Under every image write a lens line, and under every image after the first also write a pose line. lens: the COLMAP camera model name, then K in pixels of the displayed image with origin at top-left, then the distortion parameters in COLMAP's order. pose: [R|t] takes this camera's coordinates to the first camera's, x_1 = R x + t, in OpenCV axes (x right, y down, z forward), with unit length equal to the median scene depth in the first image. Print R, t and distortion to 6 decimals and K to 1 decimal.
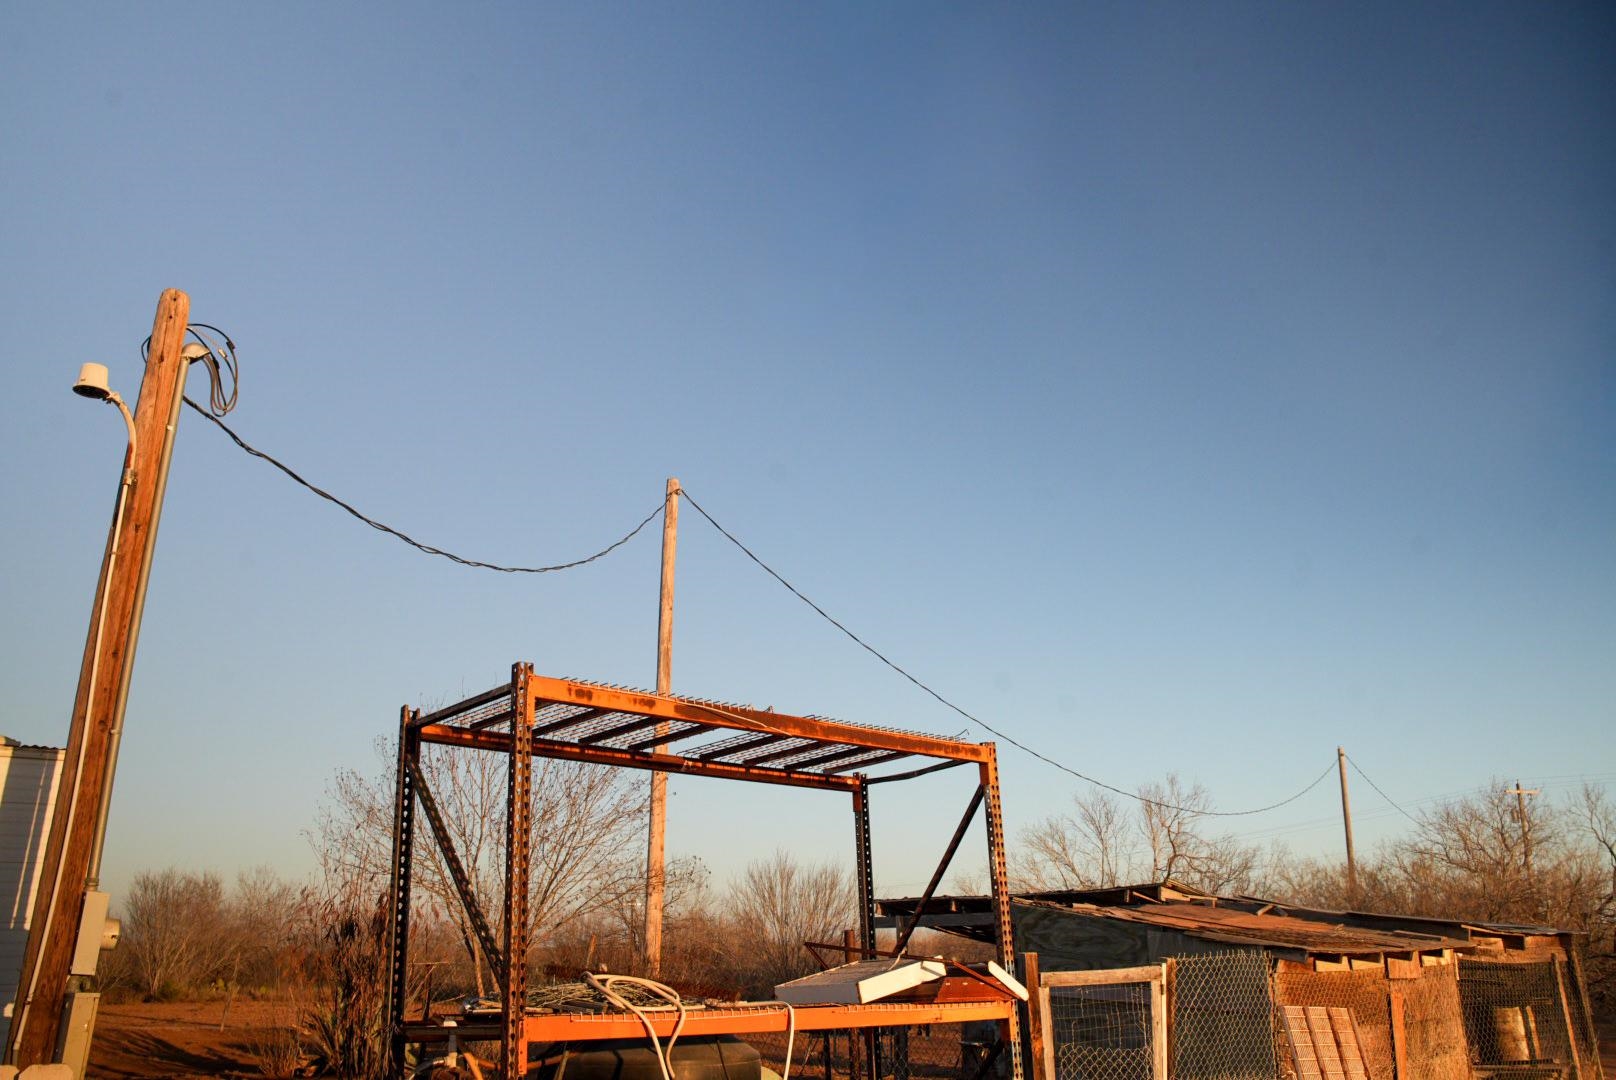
lens RADIAL K [[1359.4, 0, 808.0], [0, 1359.4, 540.0], [0, 0, 1]] dist [-0.110257, 0.102879]
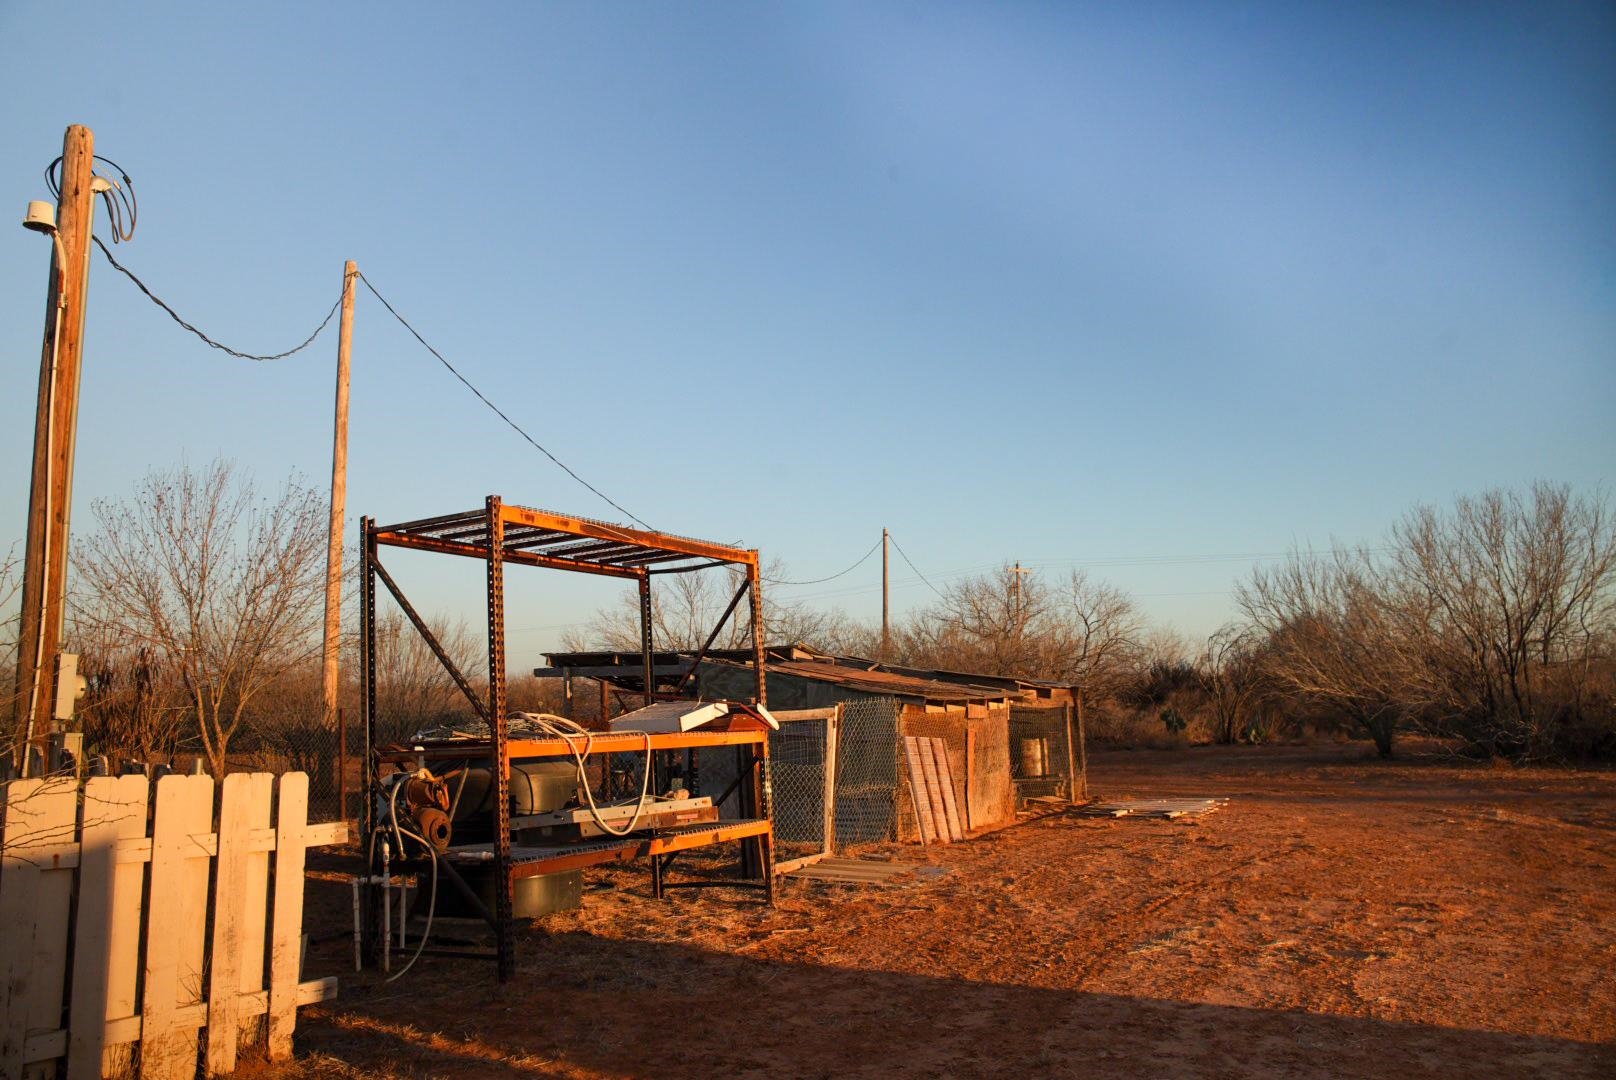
lens RADIAL K [[1349.3, 0, 808.0], [0, 1349.3, 540.0], [0, 0, 1]] dist [-0.121561, 0.123321]
pose [[0.940712, 0.035374, 0.337356, -0.218799], [-0.095433, 0.981975, 0.163147, -0.070959], [-0.325504, -0.185670, 0.927132, -0.231604]]
